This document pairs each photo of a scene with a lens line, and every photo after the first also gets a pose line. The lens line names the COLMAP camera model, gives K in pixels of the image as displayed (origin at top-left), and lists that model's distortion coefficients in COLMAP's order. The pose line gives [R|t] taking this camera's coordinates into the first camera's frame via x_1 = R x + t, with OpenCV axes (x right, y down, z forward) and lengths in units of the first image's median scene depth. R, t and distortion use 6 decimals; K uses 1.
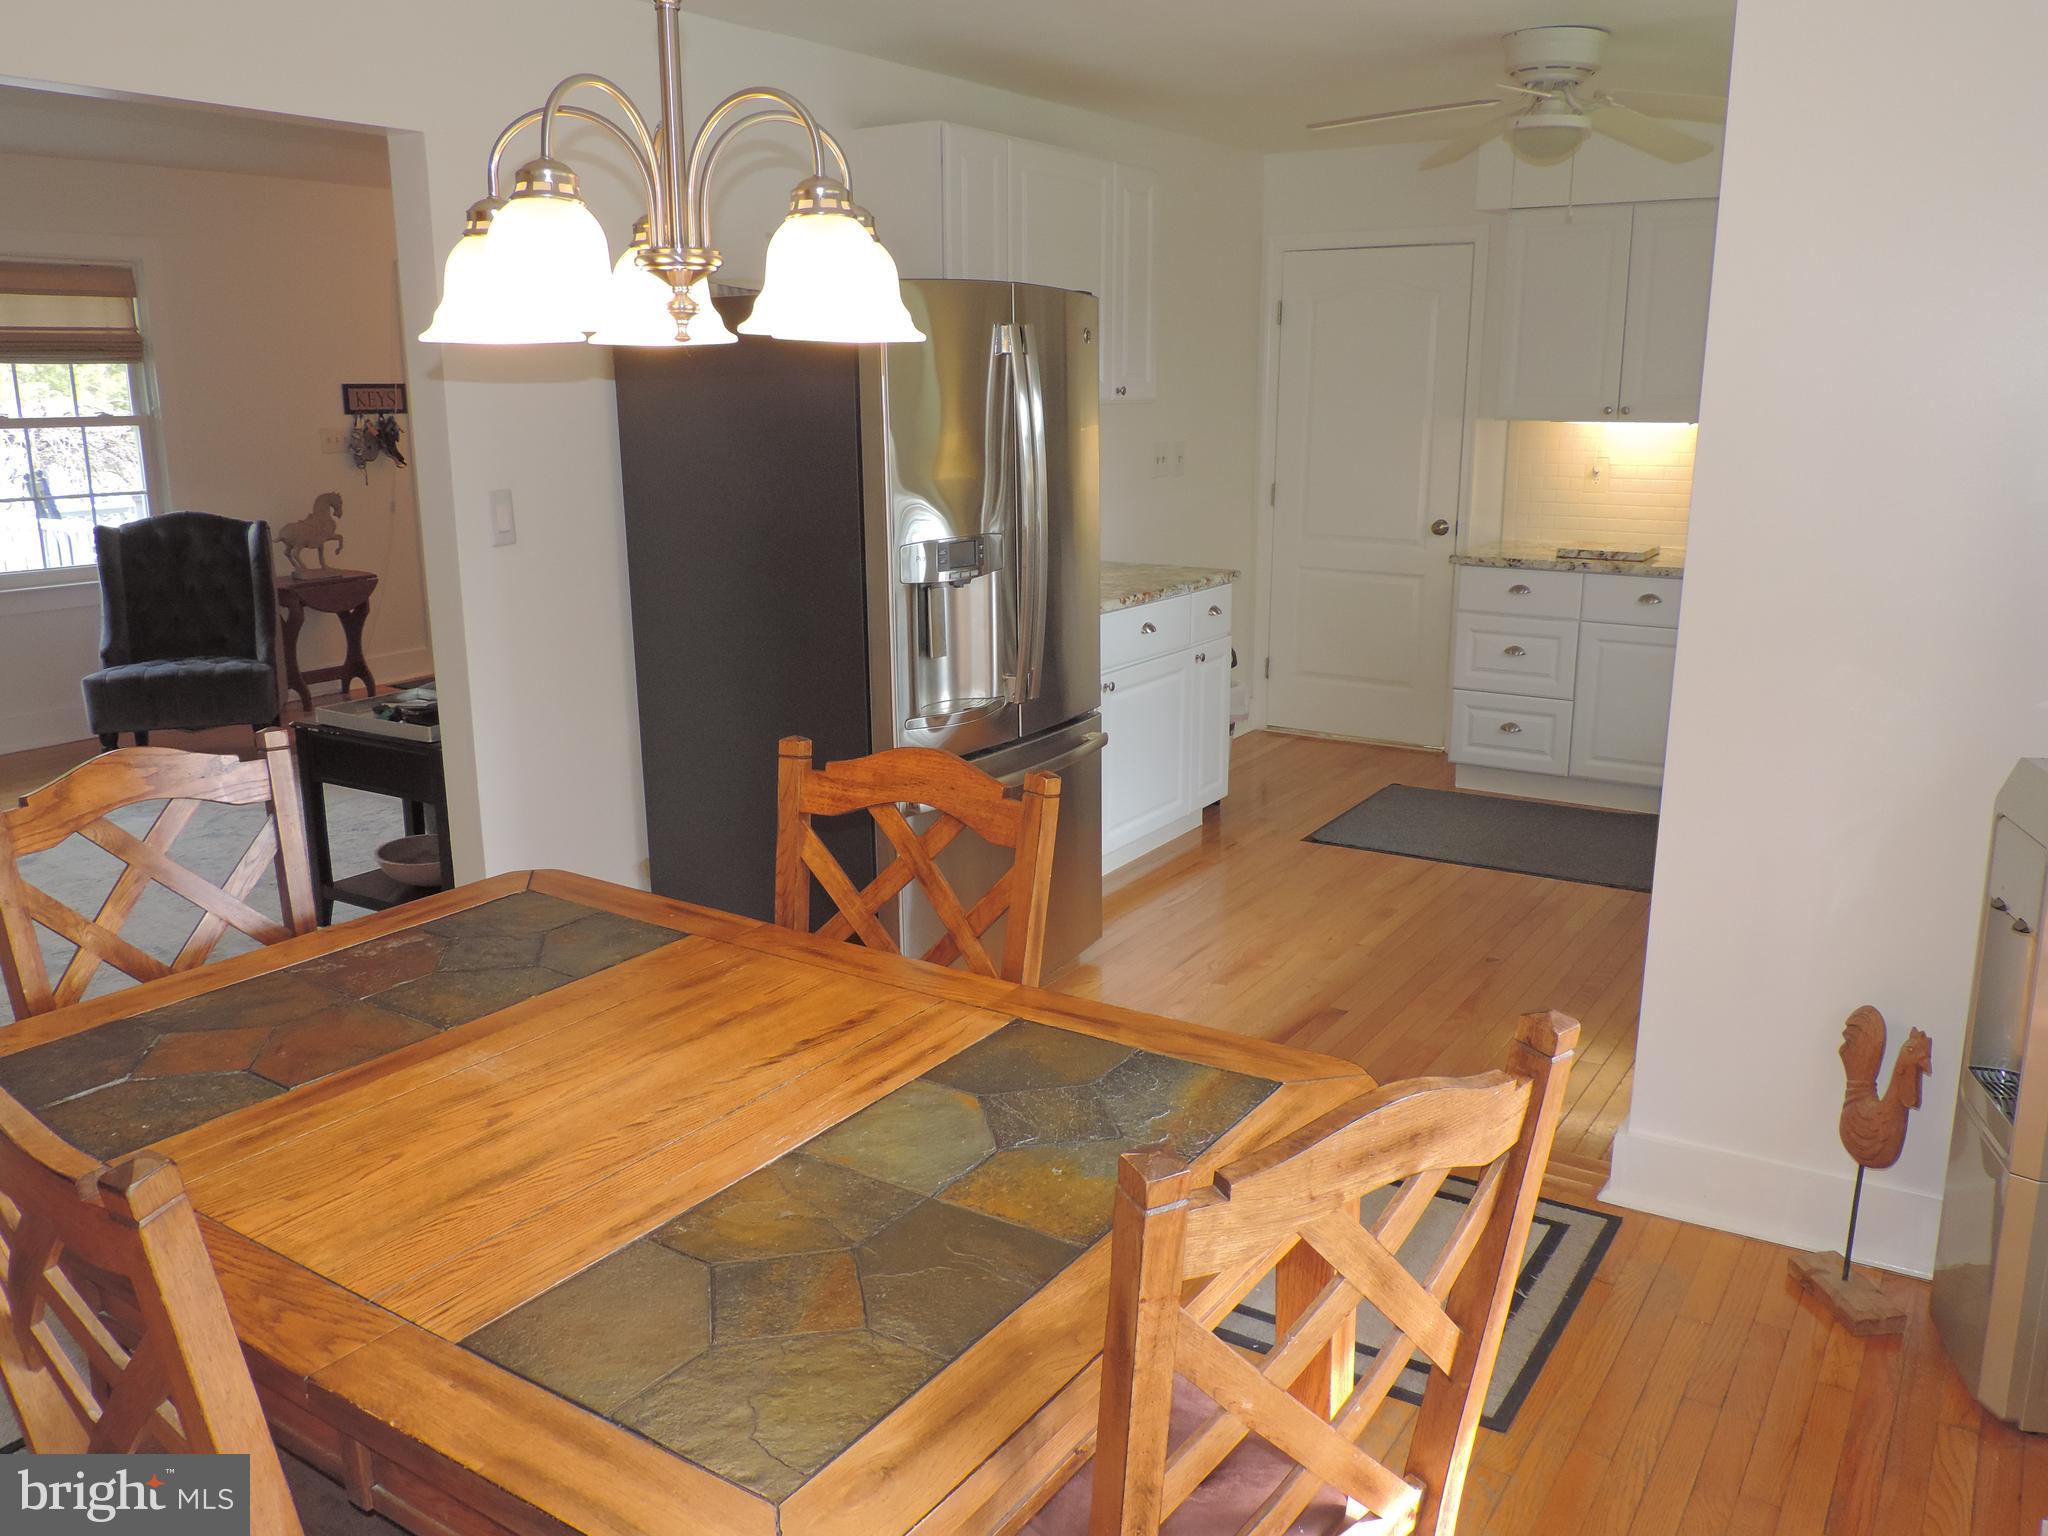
lens RADIAL K [[1603.1, 0, 1027.9], [0, 1603.1, 767.0], [0, 0, 1]] dist [-0.033743, 0.008400]
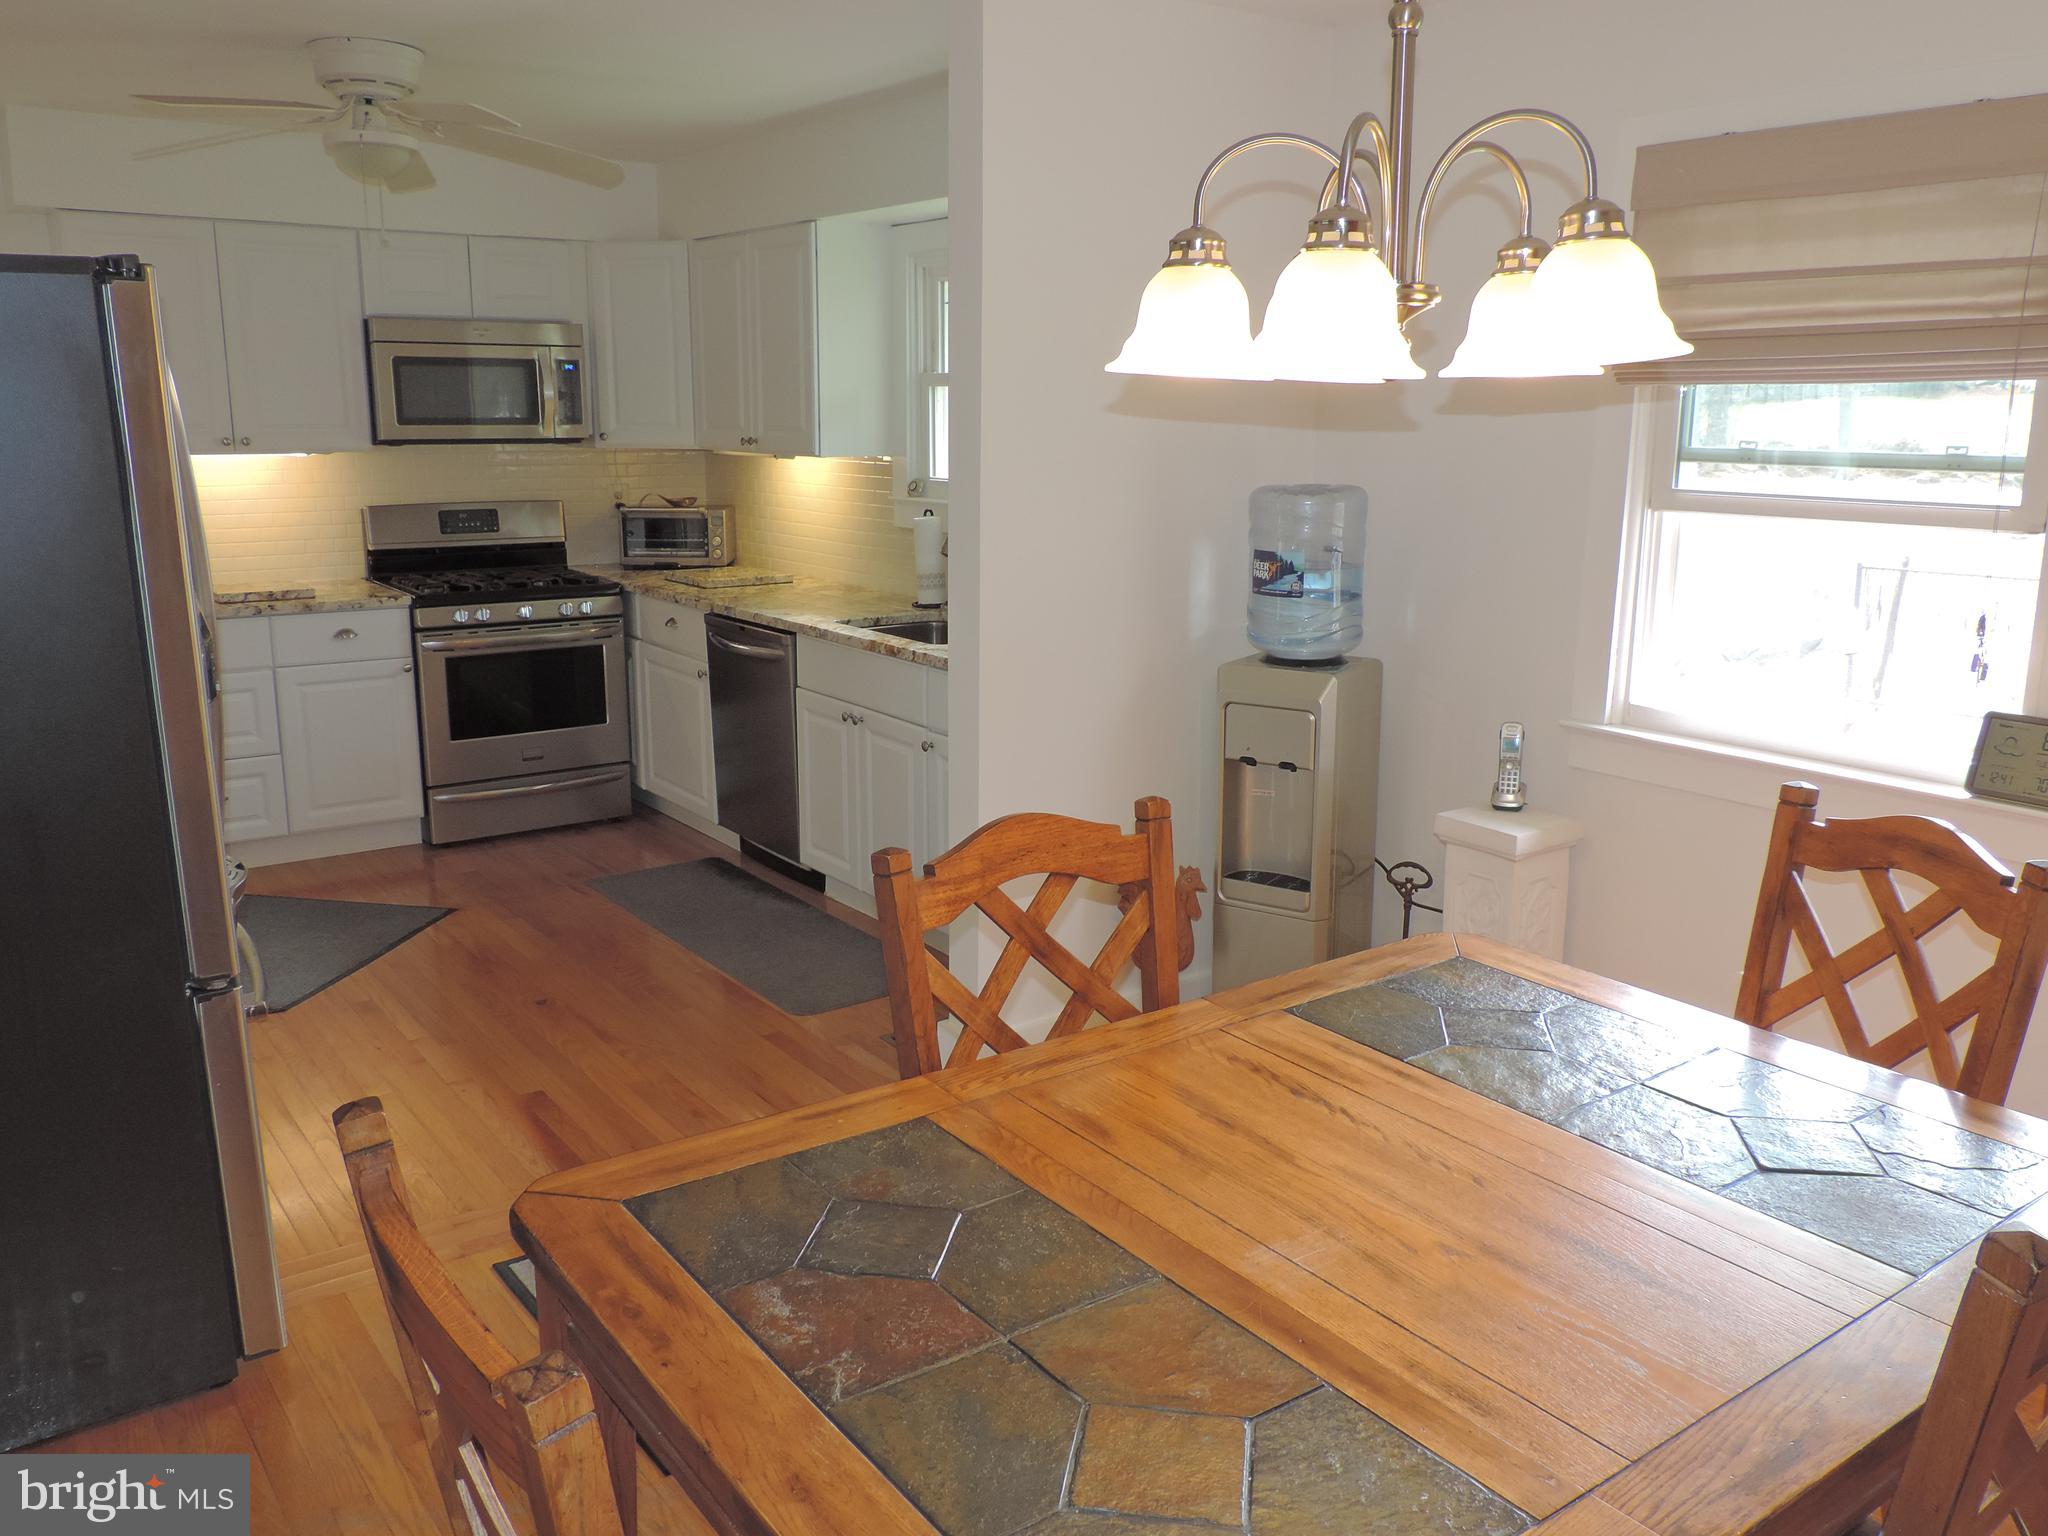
lens RADIAL K [[1603.1, 0, 1025.4], [0, 1603.1, 766.2], [0, 0, 1]] dist [-0.033743, 0.008400]
pose [[0.352702, -0.203513, 0.913337, -0.970904], [0.215855, 0.967433, 0.132210, -0.173302], [-0.910499, 0.150517, 0.385145, 0.686445]]
